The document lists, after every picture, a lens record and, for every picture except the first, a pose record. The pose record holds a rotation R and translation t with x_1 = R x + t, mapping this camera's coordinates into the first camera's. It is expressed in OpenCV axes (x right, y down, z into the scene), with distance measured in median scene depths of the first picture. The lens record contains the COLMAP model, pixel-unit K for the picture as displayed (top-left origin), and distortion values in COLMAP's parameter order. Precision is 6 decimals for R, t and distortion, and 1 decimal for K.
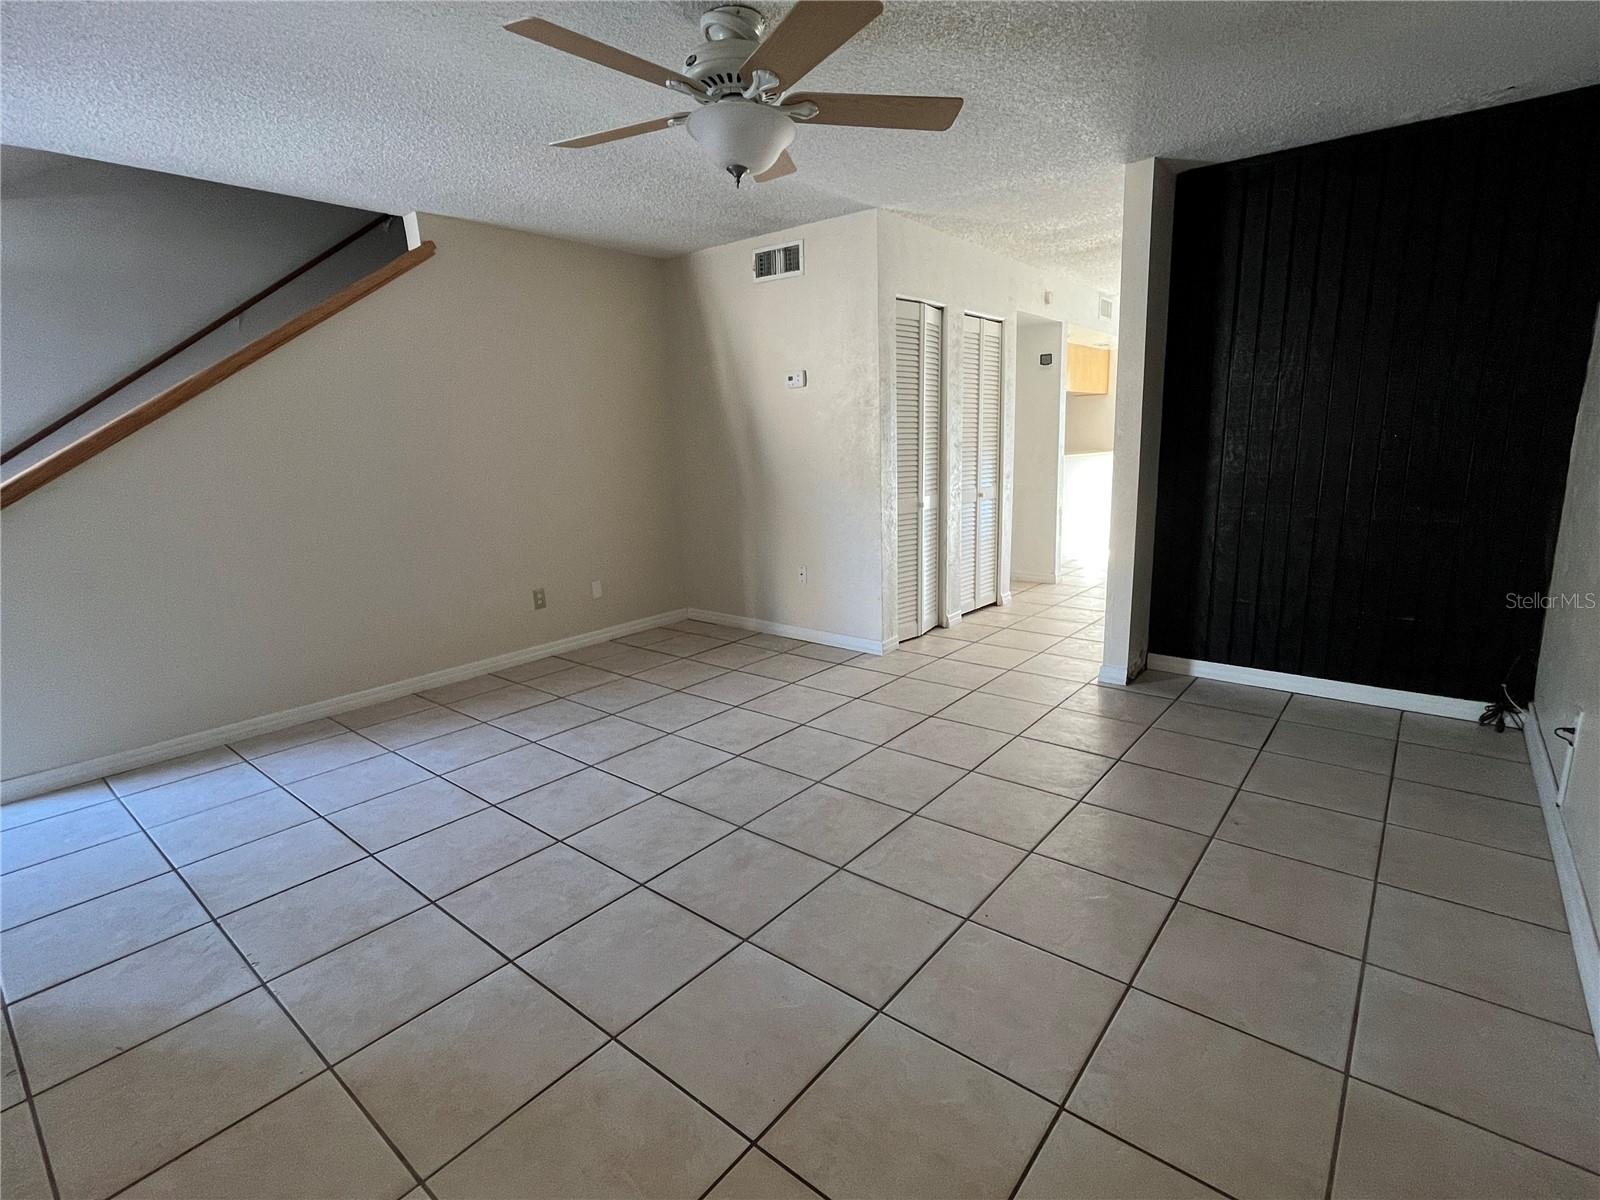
lens RADIAL K [[767.3, 0, 796.2], [0, 767.3, 594.2], [0, 0, 1]] dist [0.006433, 0.000568]
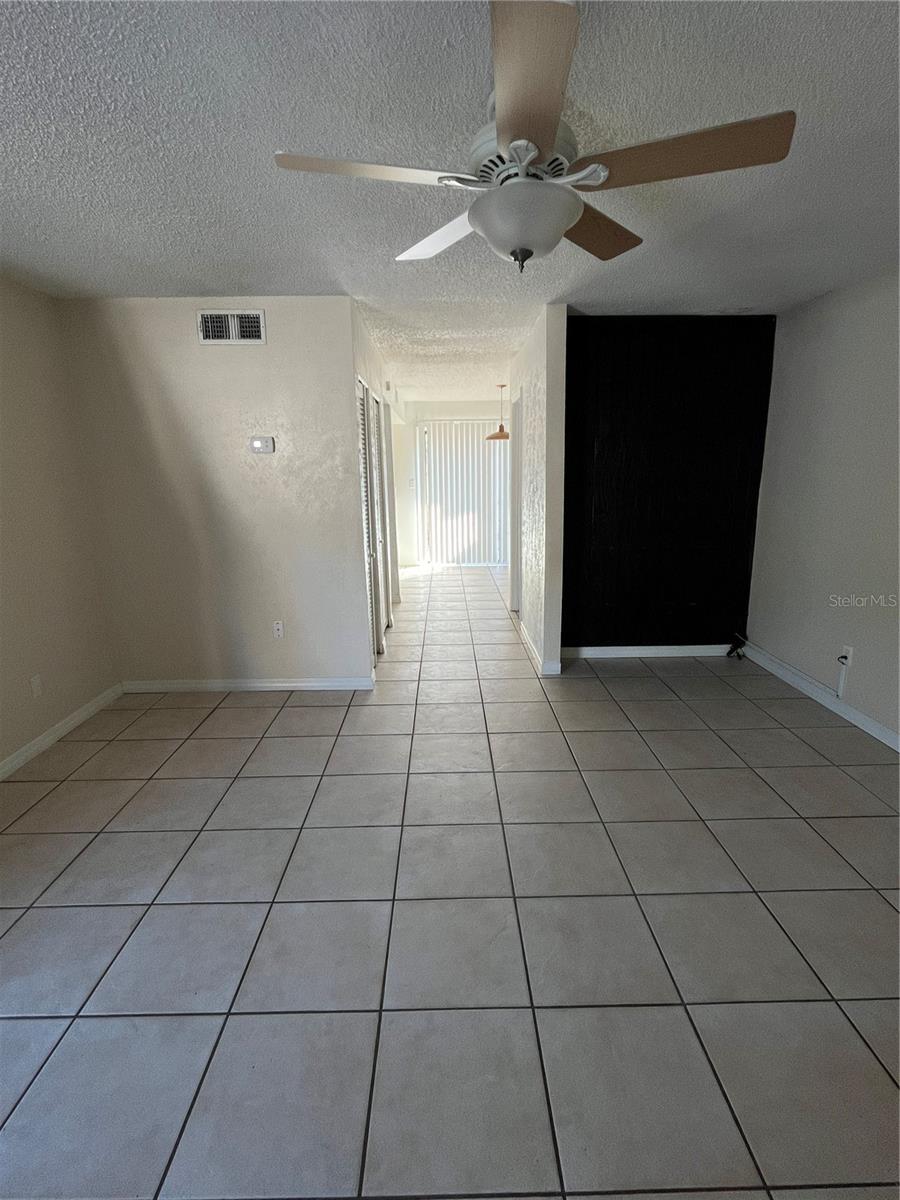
lens RADIAL K [[575.5, 0, 449.3], [0, 575.5, 606.0], [0, 0, 1]] dist [0.006433, 0.000568]
pose [[0.766806, -0.135426, 0.627430, -0.337186], [0.125351, 0.990263, 0.060545, -0.084922], [-0.629520, 0.032222, 0.776316, 0.255813]]
